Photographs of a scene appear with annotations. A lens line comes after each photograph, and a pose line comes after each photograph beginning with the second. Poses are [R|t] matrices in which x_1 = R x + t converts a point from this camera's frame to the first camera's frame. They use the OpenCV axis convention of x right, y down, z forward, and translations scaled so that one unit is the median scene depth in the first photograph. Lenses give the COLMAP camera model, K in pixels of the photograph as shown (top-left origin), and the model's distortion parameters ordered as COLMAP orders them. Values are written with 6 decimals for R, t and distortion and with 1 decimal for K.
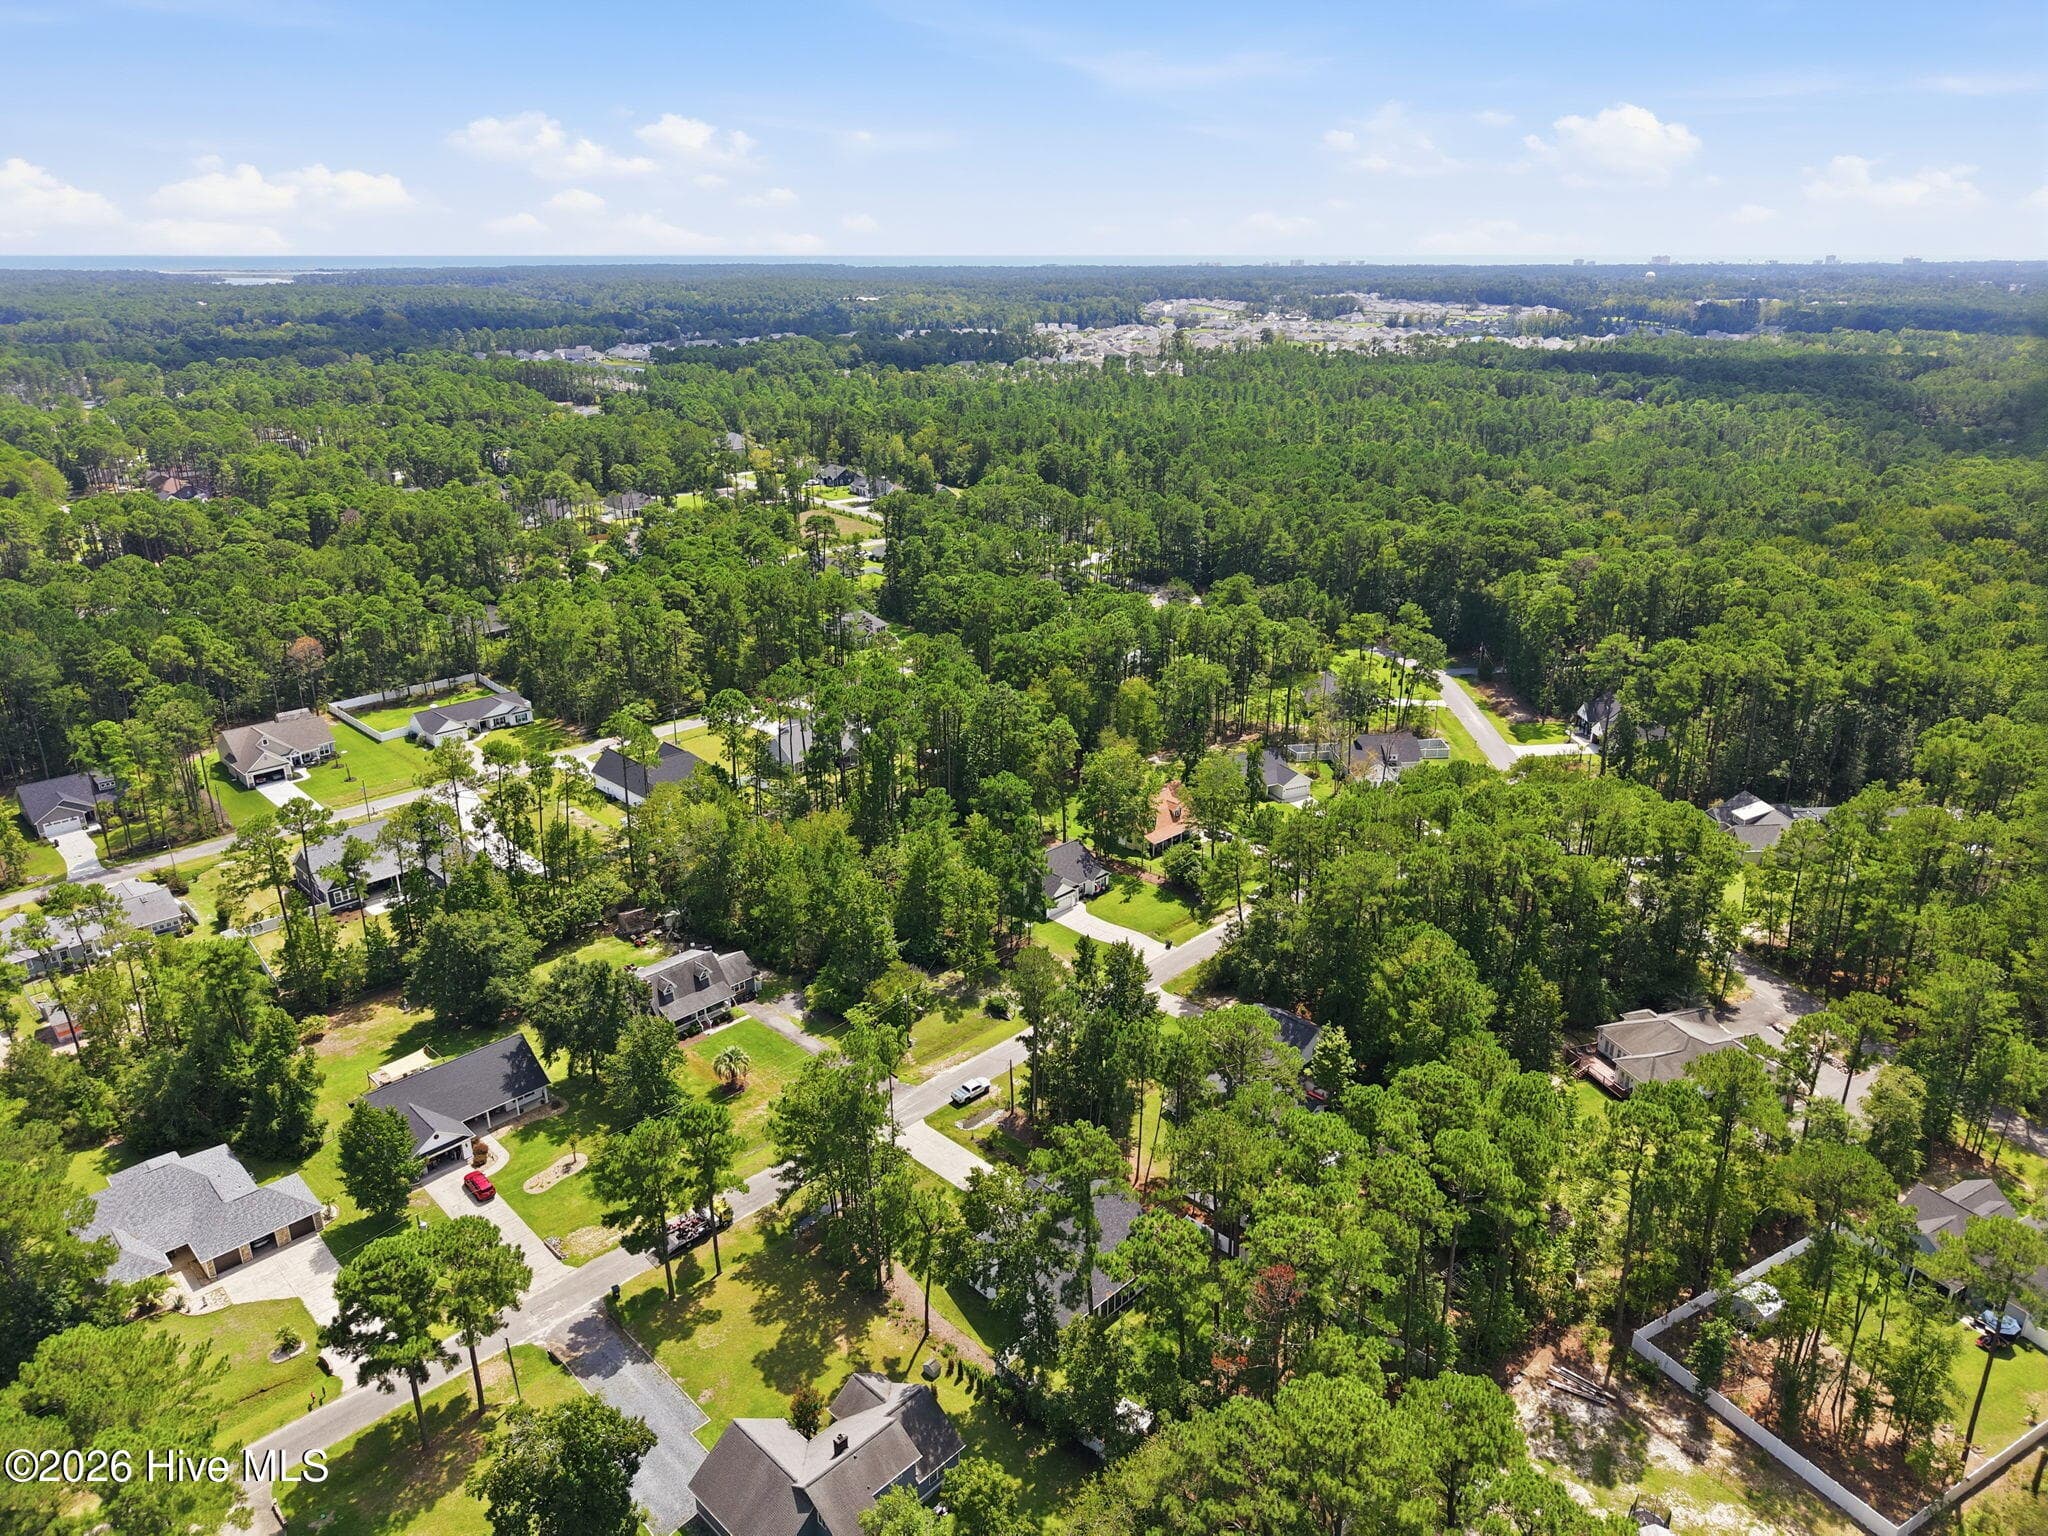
lens RADIAL K [[1451.0, 0, 1035.3], [0, 1451.0, 760.0], [0, 0, 1]] dist [0.013196, 0.006941]
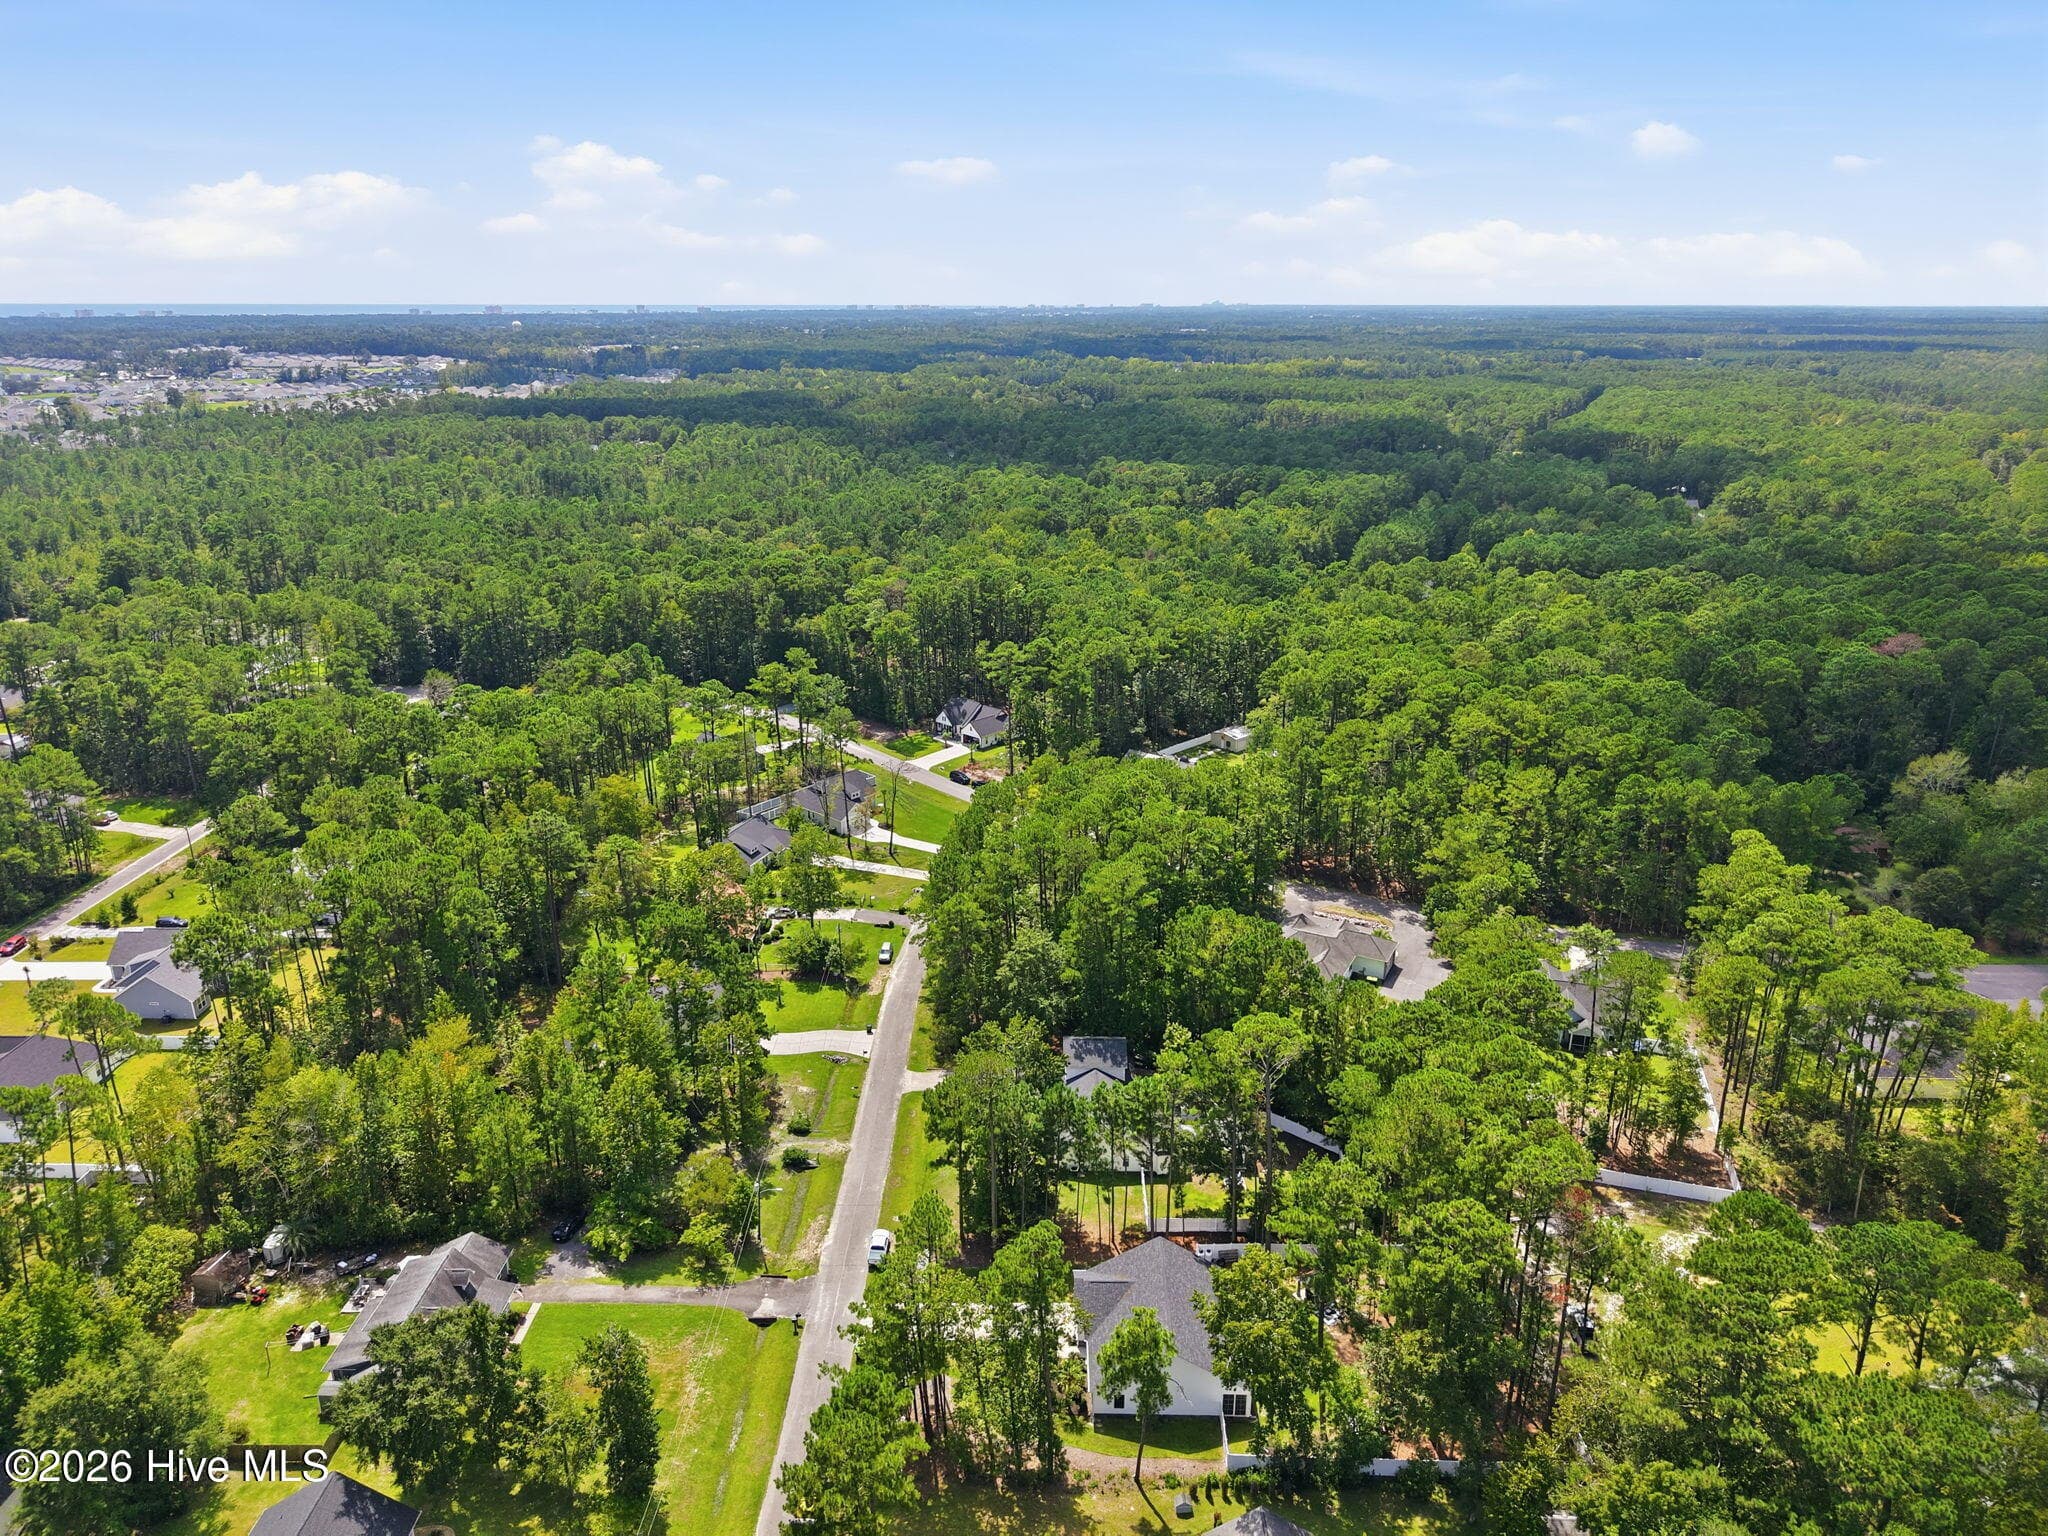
lens RADIAL K [[1451.0, 0, 1035.3], [0, 1451.0, 760.0], [0, 0, 1]] dist [0.013196, 0.006941]
pose [[0.697801, -0.219519, 0.681825, -0.427828], [0.240520, 0.968422, 0.065635, -0.075603], [-0.674702, 0.118193, 0.728565, 0.223100]]
